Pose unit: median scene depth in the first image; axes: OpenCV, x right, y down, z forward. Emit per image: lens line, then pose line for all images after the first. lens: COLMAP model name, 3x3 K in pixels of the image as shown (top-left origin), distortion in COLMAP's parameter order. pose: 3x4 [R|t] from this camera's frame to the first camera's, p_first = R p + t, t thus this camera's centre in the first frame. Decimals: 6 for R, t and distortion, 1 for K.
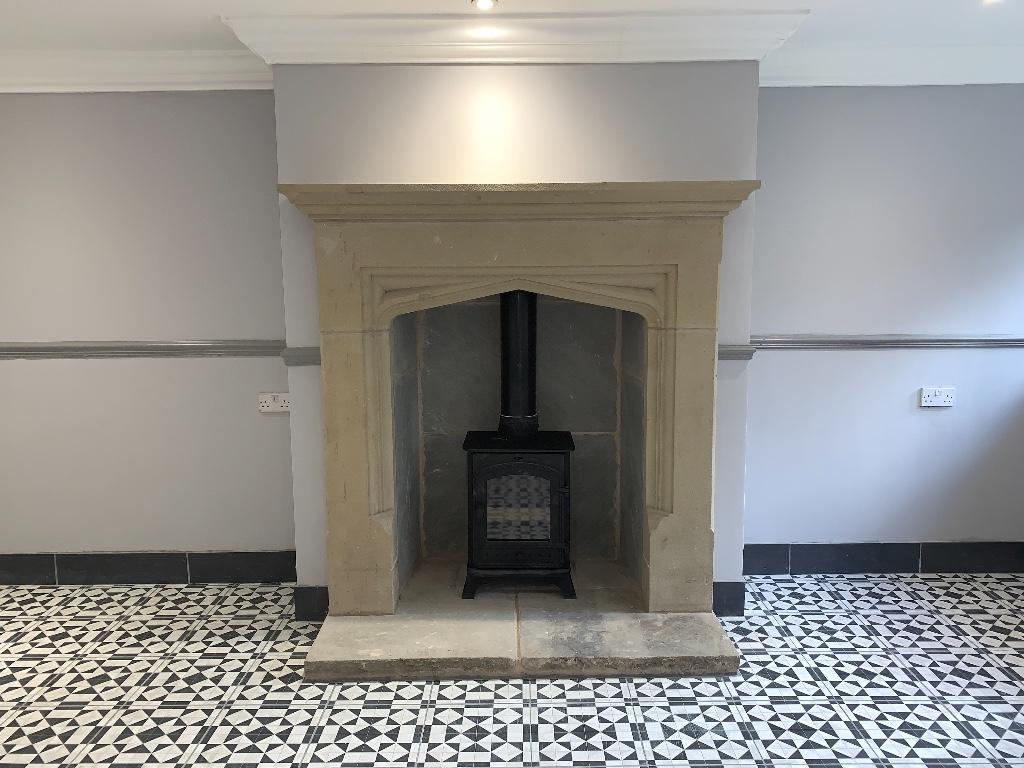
lens RADIAL K [[814.6, 0, 514.3], [0, 814.6, 363.1], [0, 0, 1]] dist [-0.009401, -0.003698]
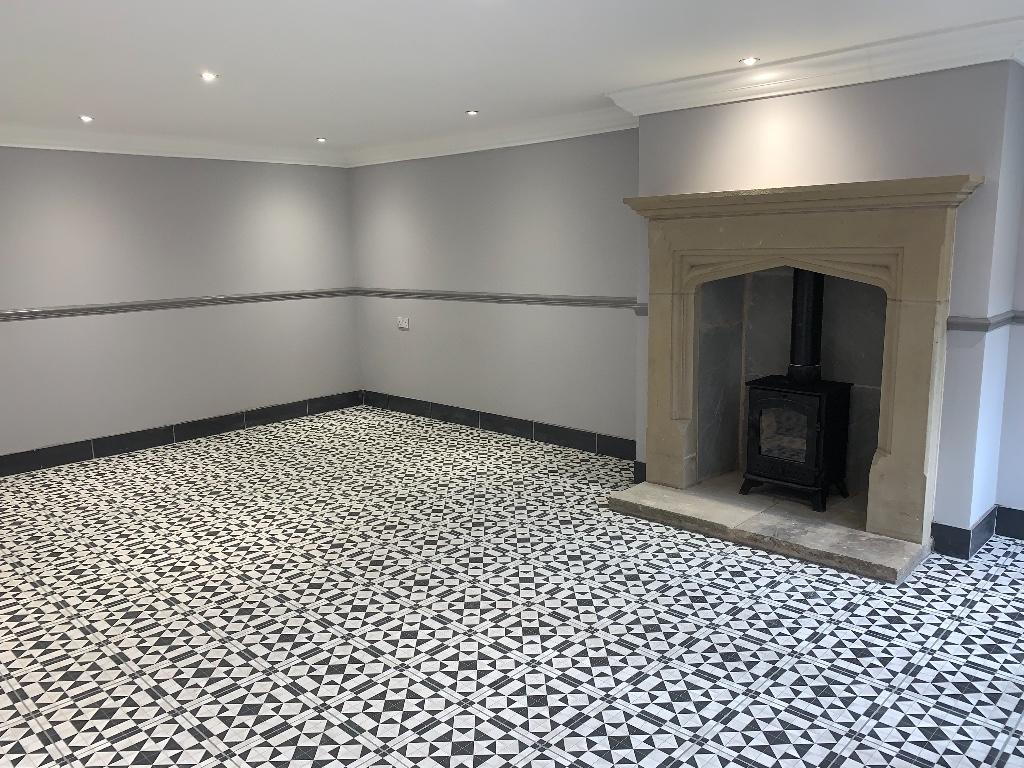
lens RADIAL K [[784.0, 0, 508.0], [0, 784.0, 376.0], [0, 0, 1]] dist [0.001409, -0.006241]
pose [[0.715306, 0.105156, -0.690854, 0.577300], [-0.075061, 0.994455, 0.073650, 0.026309], [0.694768, -0.000826, 0.719233, -0.228574]]
